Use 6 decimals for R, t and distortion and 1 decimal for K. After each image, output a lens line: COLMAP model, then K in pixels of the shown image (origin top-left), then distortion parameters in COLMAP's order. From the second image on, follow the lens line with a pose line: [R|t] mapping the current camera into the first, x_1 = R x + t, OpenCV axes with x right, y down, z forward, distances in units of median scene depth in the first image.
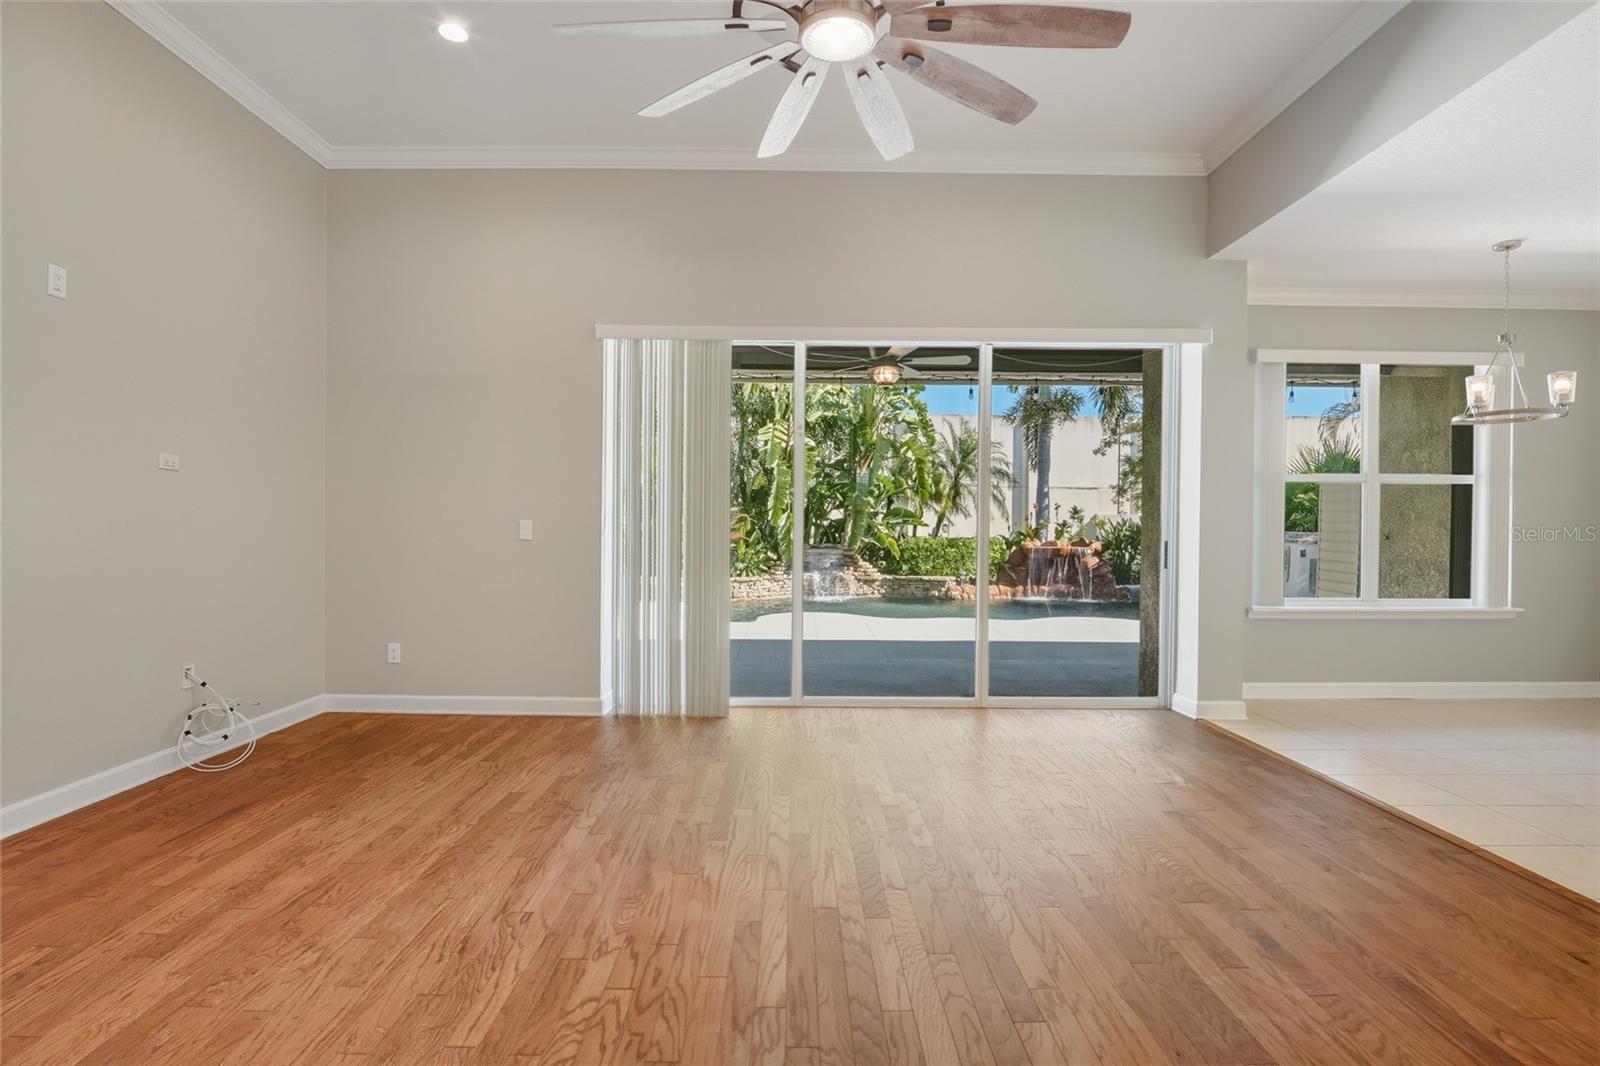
lens RADIAL K [[776.3, 0, 800.7], [0, 776.3, 535.5], [0, 0, 1]] dist [-0.024830, -0.000612]
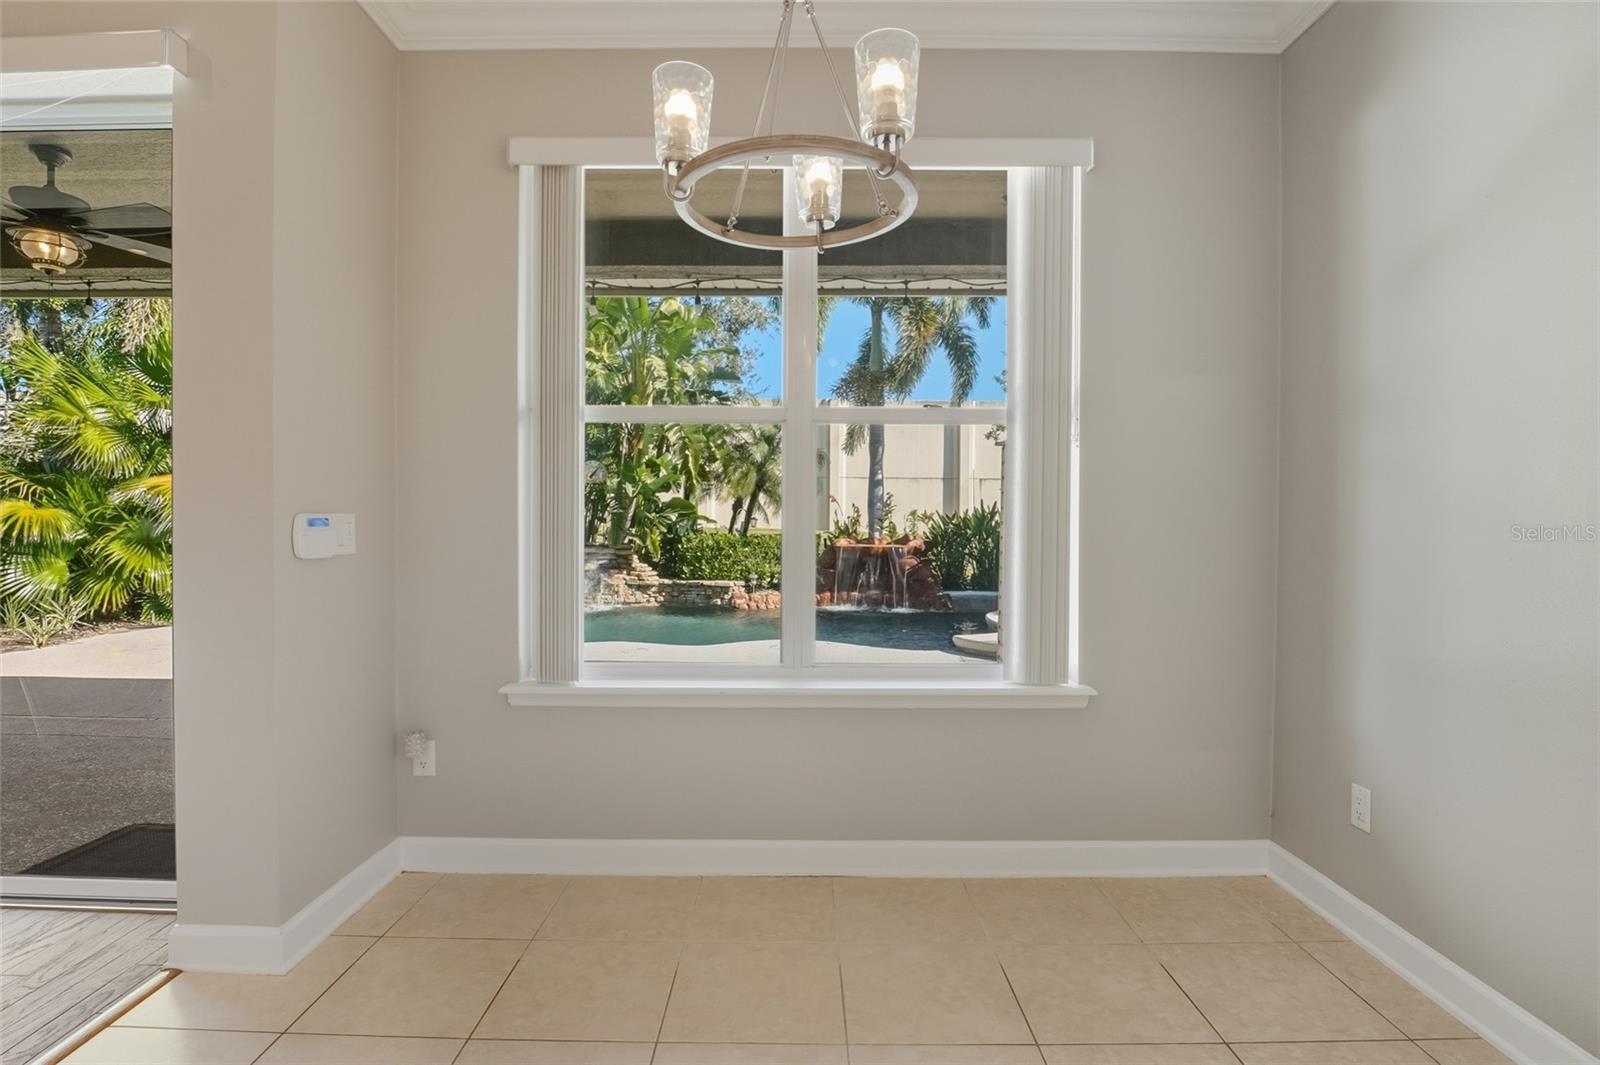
lens RADIAL K [[776.3, 0, 804.5], [0, 776.3, 529.1], [0, 0, 1]] dist [-0.024830, -0.000612]
pose [[0.999964, -0.002378, 0.008161, 0.739120], [0.002397, 0.999994, -0.002322, -0.001274], [-0.008155, 0.002342, 0.999964, 0.506026]]
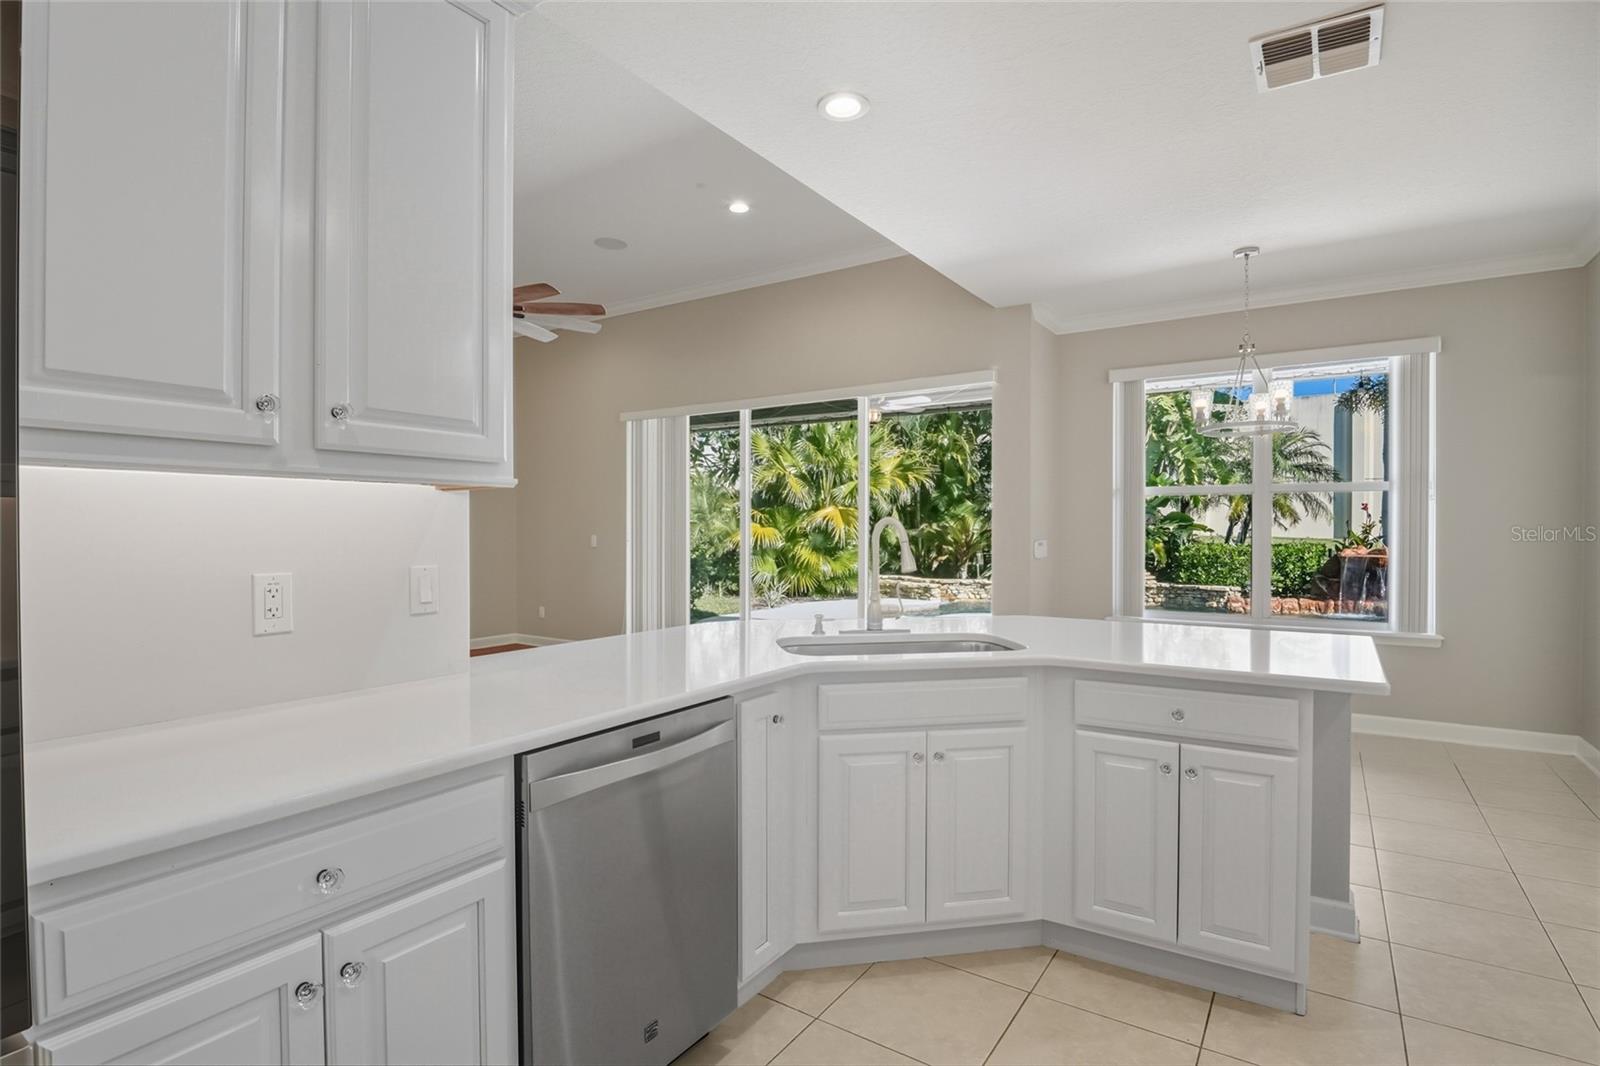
lens RADIAL K [[776.3, 0, 796.8], [0, 776.3, 545.1], [0, 0, 1]] dist [-0.024830, -0.000612]
pose [[0.825339, 0.002274, -0.564632, 0.803319], [0.002704, 0.999965, 0.007980, -0.012543], [0.564631, -0.008113, 0.825304, -0.095125]]
